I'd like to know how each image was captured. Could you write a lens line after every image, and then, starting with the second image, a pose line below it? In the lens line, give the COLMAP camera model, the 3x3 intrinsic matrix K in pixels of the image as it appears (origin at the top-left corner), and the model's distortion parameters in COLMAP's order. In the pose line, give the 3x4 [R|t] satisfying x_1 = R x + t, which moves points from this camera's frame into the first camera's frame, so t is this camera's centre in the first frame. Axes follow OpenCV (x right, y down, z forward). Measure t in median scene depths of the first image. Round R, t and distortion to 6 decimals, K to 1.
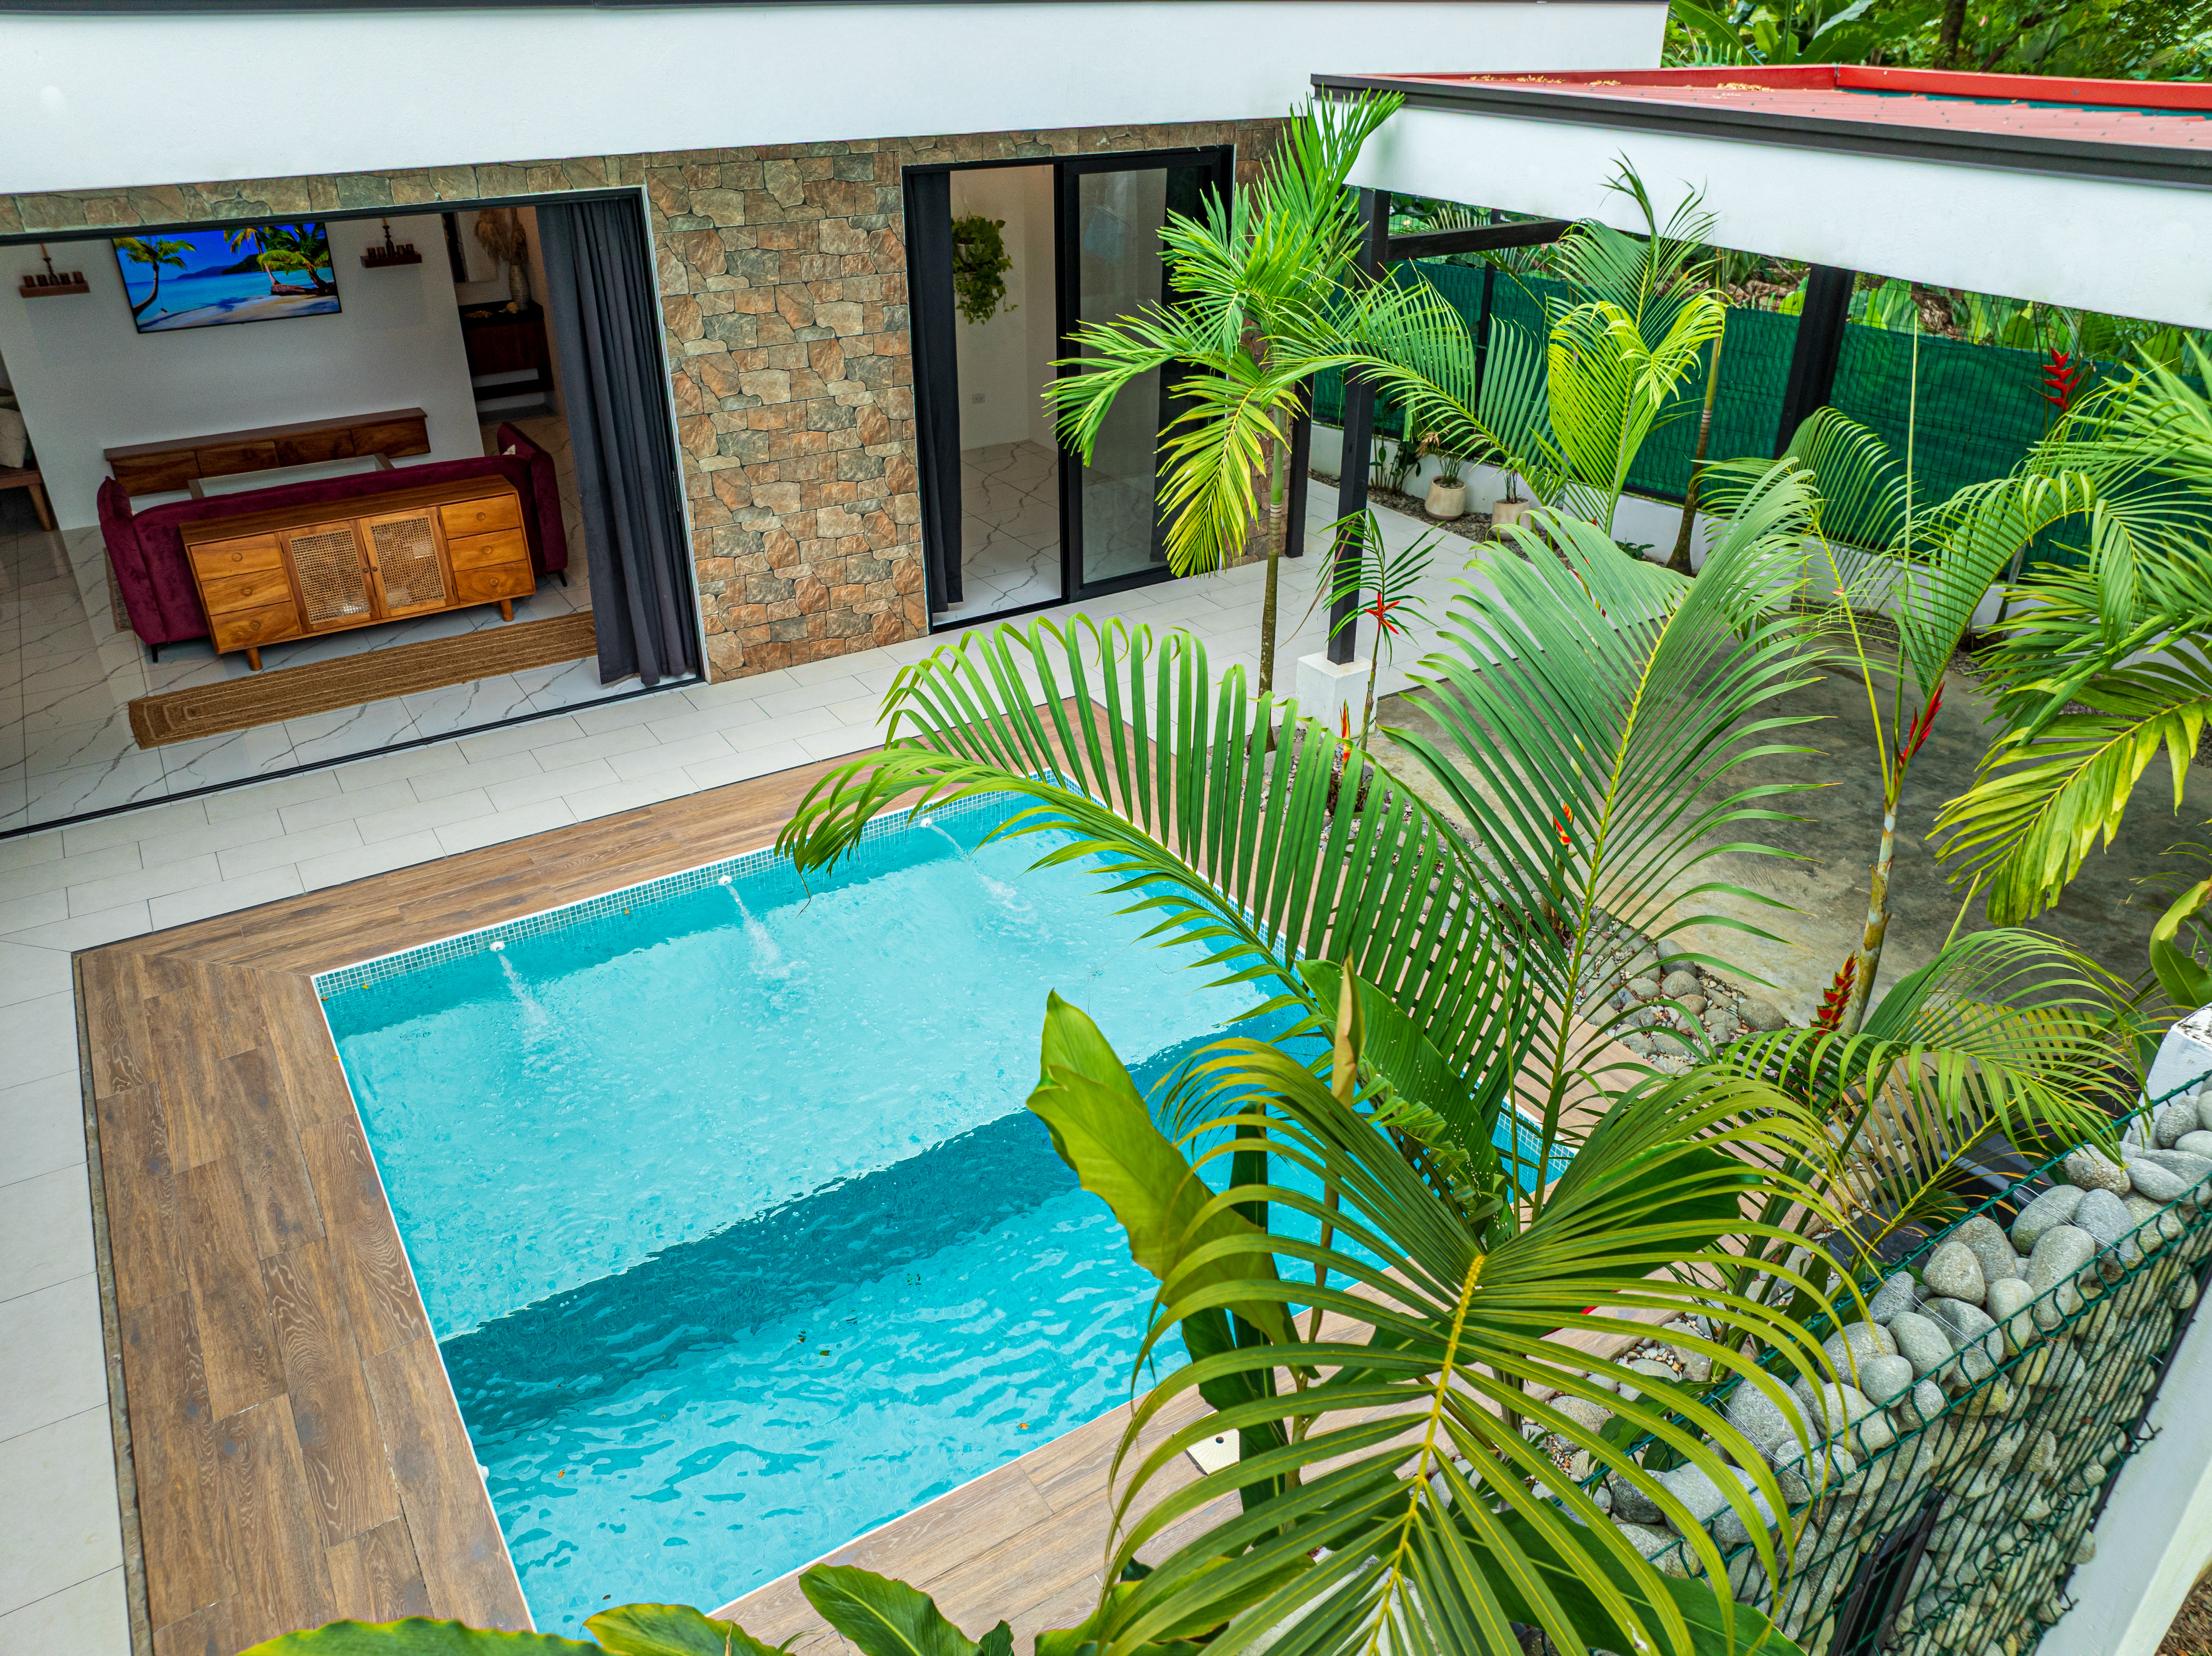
lens RADIAL K [[1559.7, 0, 1106.0], [0, 1559.7, 828.0], [0, 0, 1]] dist [-0.029411, -0.001426]
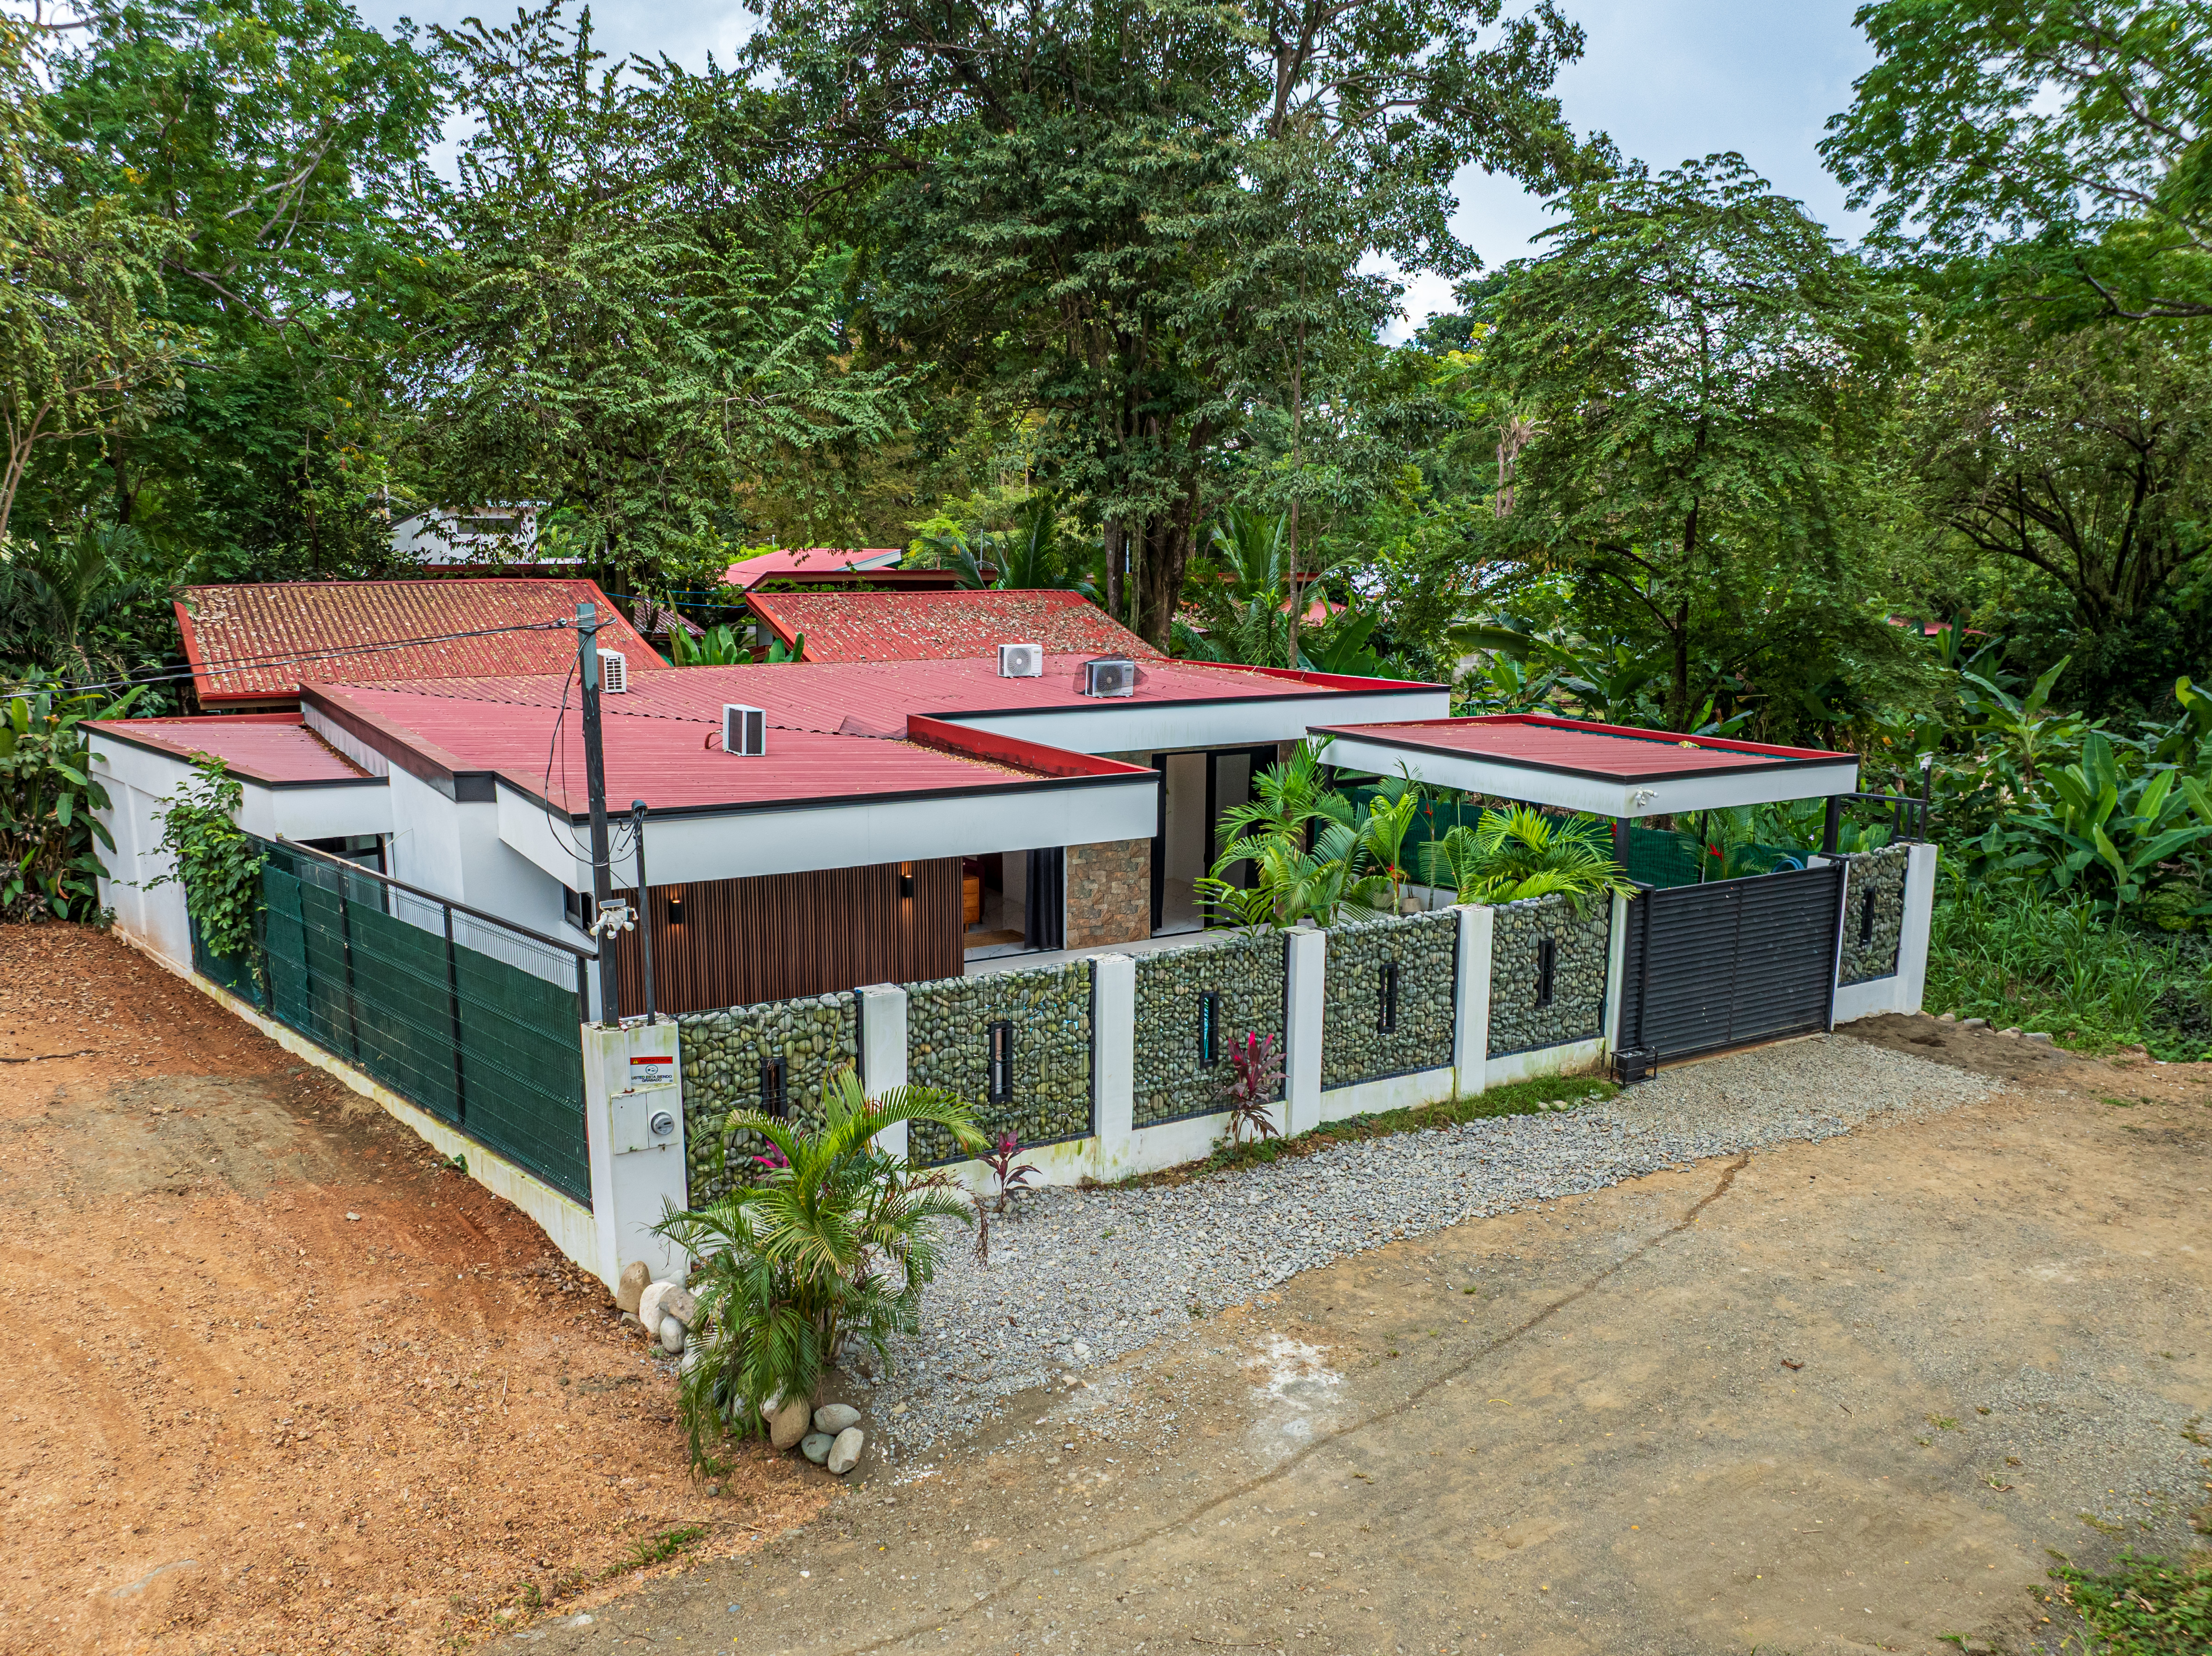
lens RADIAL K [[1733.1, 0, 1106.0], [0, 1733.1, 828.0], [0, 0, 1]] dist [-0.028115, -0.005659]
pose [[0.999809, 0.010712, -0.016317, -0.178609], [-0.015575, 0.941694, -0.336111, 0.761576], [0.011765, 0.336301, 0.941681, -1.928546]]
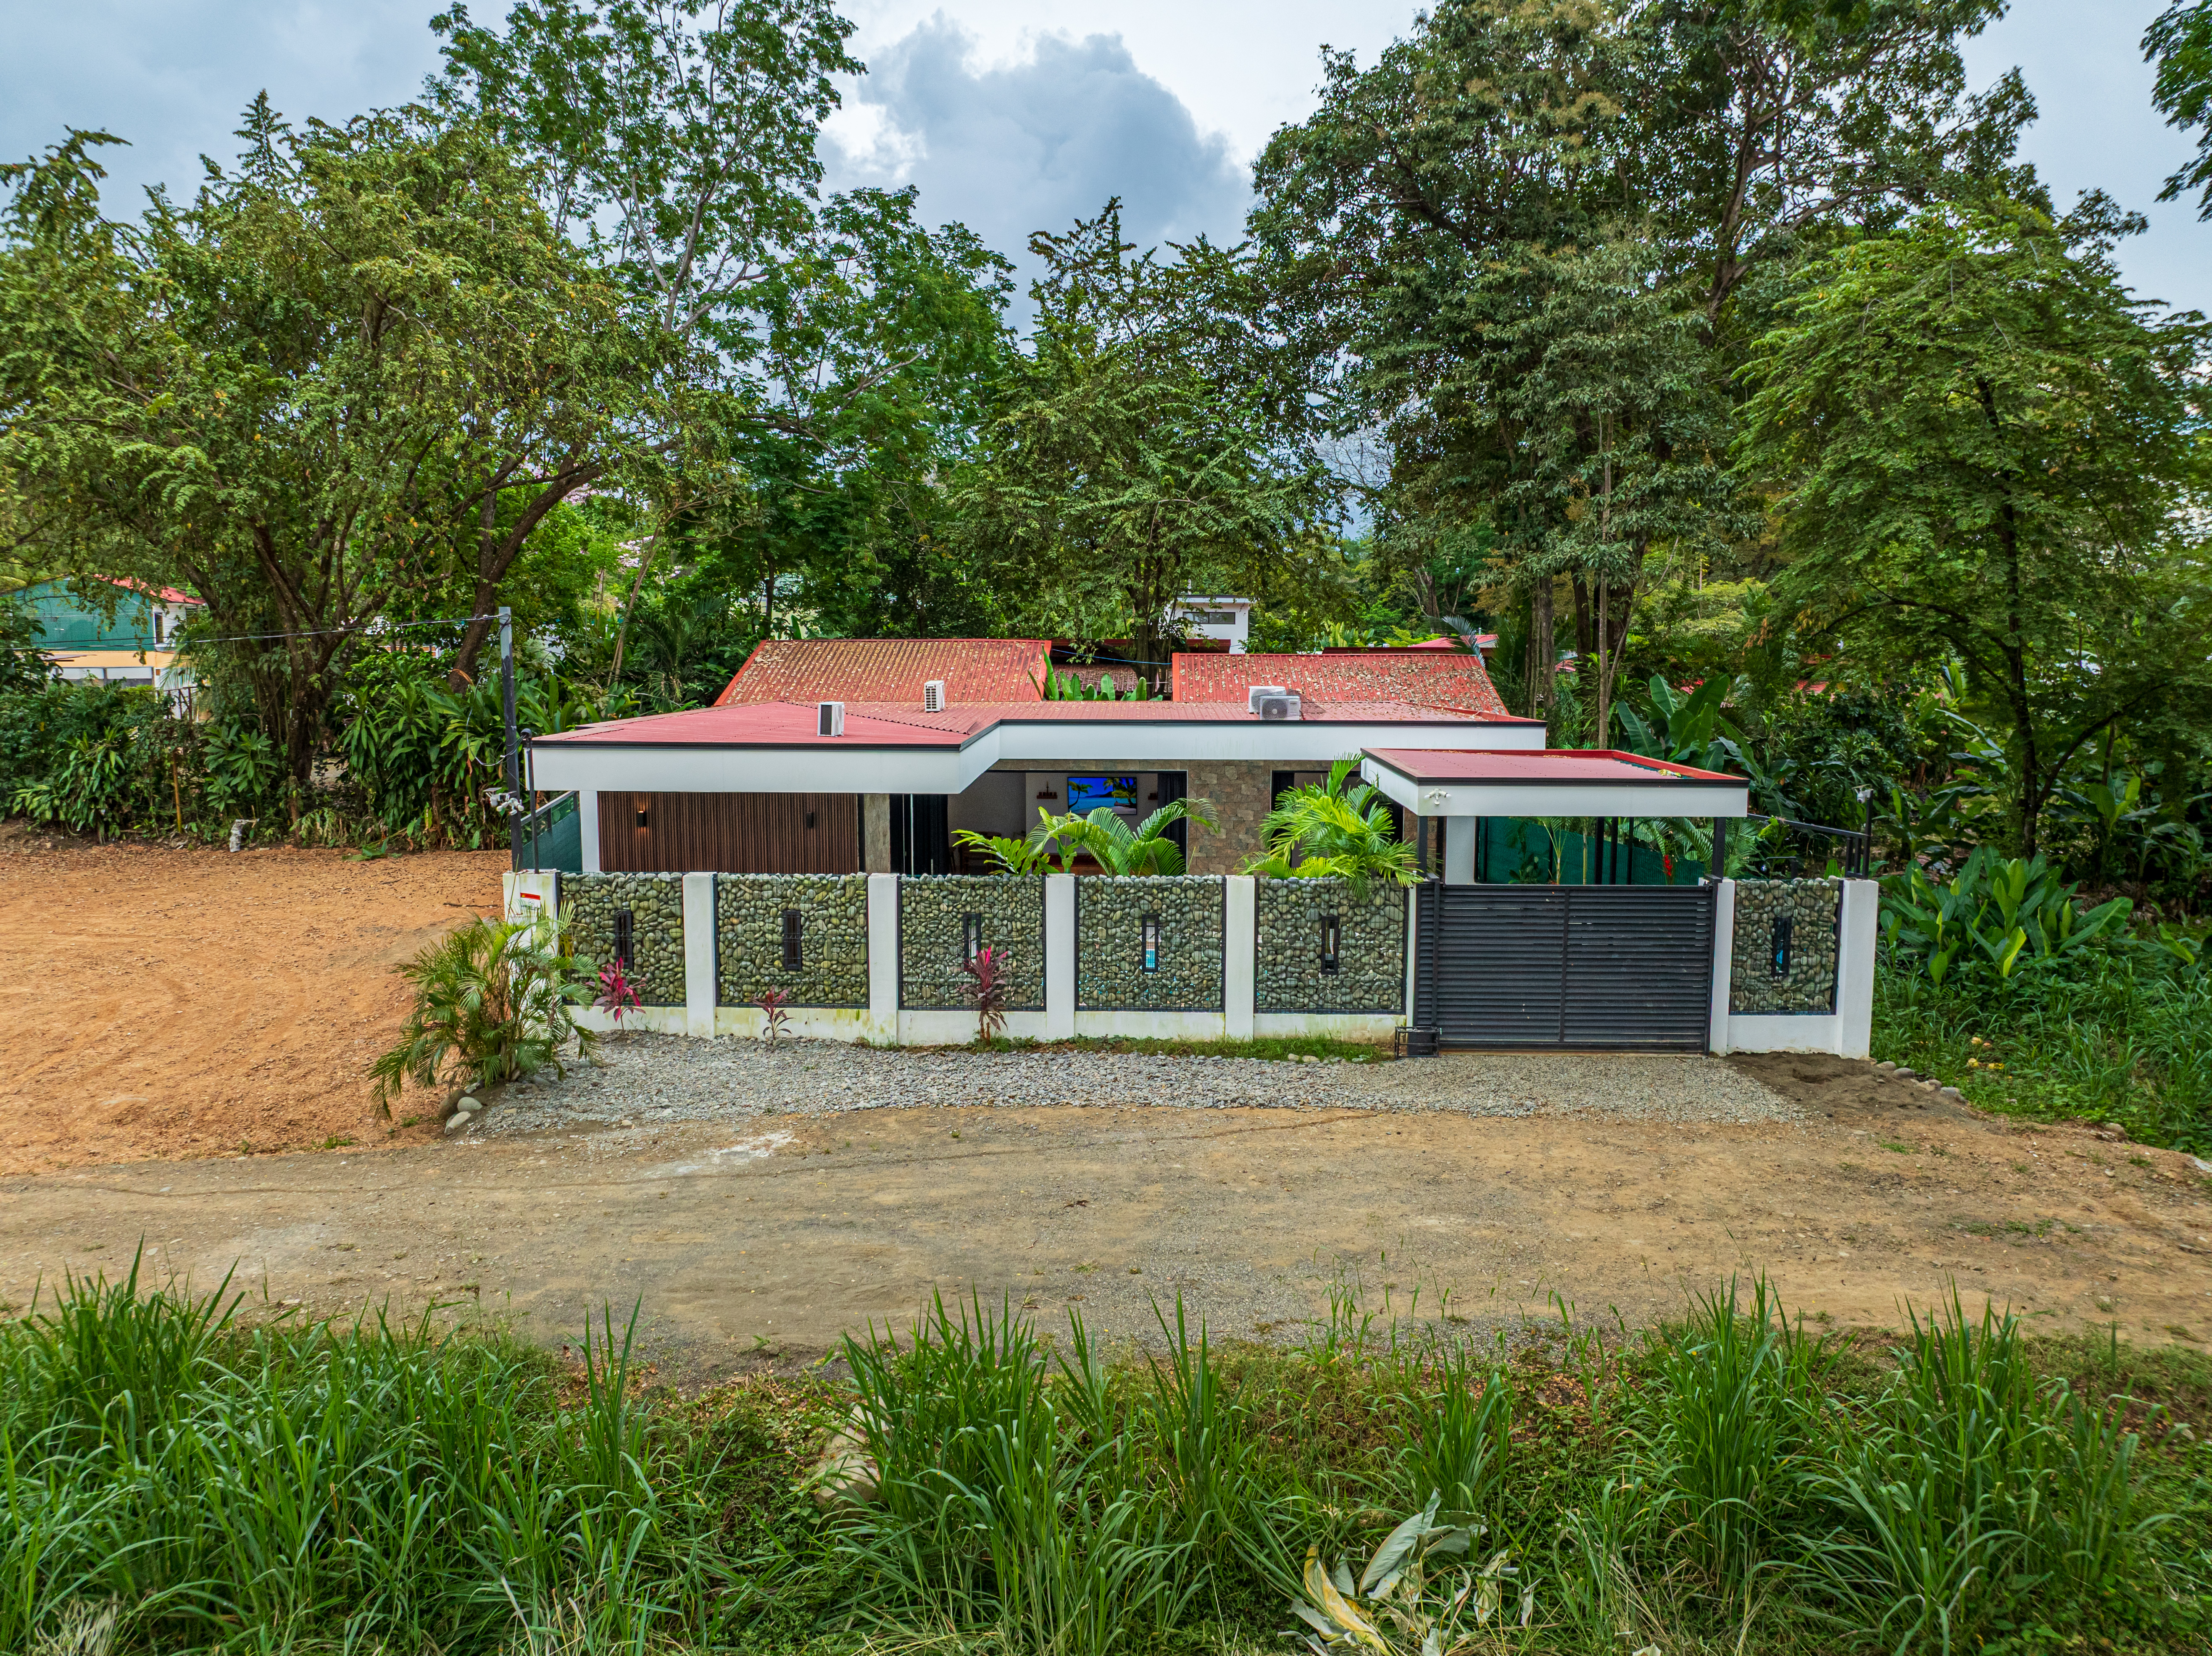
lens RADIAL K [[1559.7, 0, 1106.0], [0, 1559.7, 828.0], [0, 0, 1]] dist [-0.029411, -0.001426]
pose [[0.834621, 0.066869, -0.546751, 2.394220], [-0.273003, 0.912330, -0.305162, 0.833071], [0.478412, 0.403959, 0.779704, -1.621016]]
